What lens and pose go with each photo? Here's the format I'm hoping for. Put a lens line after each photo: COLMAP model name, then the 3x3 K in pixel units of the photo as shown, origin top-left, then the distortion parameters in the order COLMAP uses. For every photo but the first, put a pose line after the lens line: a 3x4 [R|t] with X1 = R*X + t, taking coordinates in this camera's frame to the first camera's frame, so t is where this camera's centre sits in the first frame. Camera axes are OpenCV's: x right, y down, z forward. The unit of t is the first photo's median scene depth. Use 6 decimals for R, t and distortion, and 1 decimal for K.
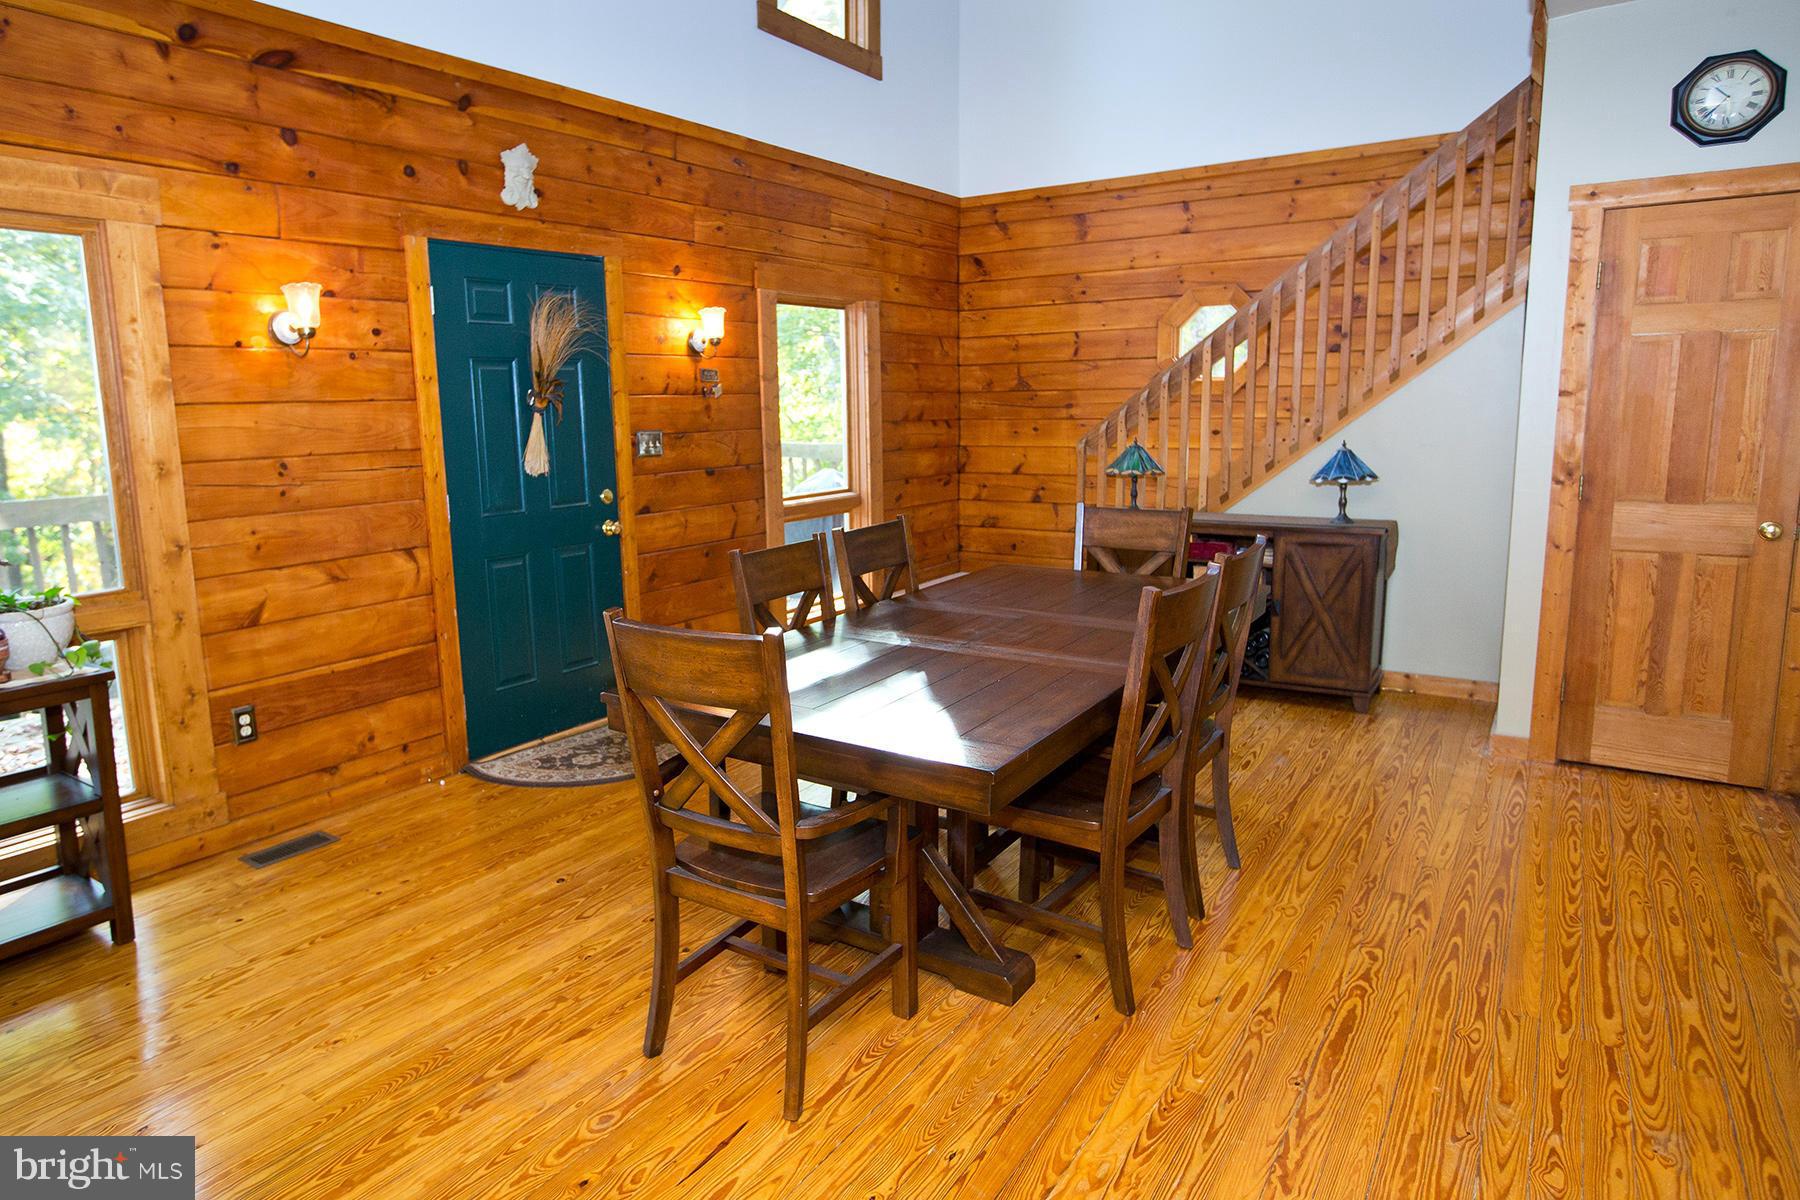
lens RADIAL K [[1119.4, 0, 811.1], [0, 1119.4, 555.3], [0, 0, 1]] dist [-0.057960, 0.053456]
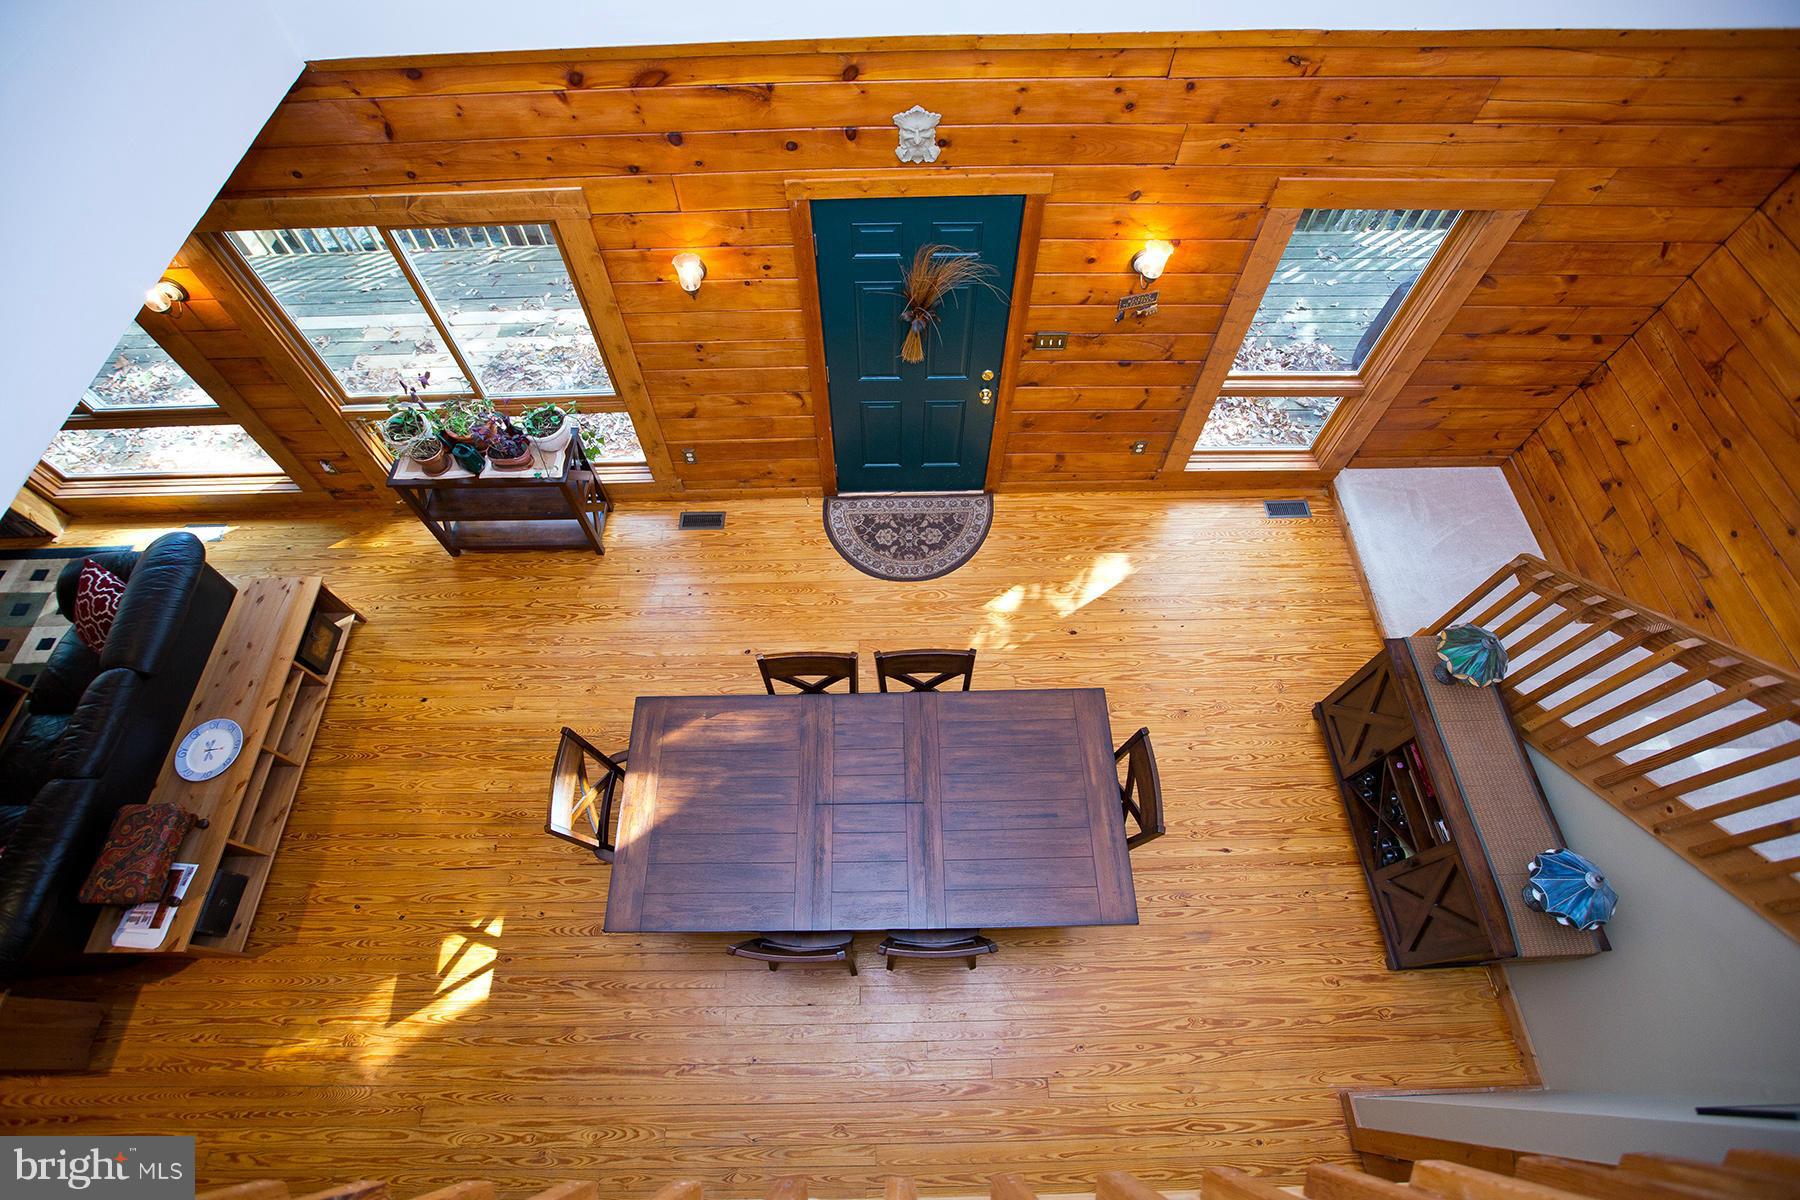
lens RADIAL K [[814.4, 0, 890.7], [0, 814.4, 604.8], [0, 0, 1]] dist [-0.057563, 0.025638]
pose [[0.580082, 0.718187, -0.384334, 0.298045], [-0.117164, 0.540491, 0.833152, -0.694063], [0.806088, -0.438266, 0.397675, 0.497410]]
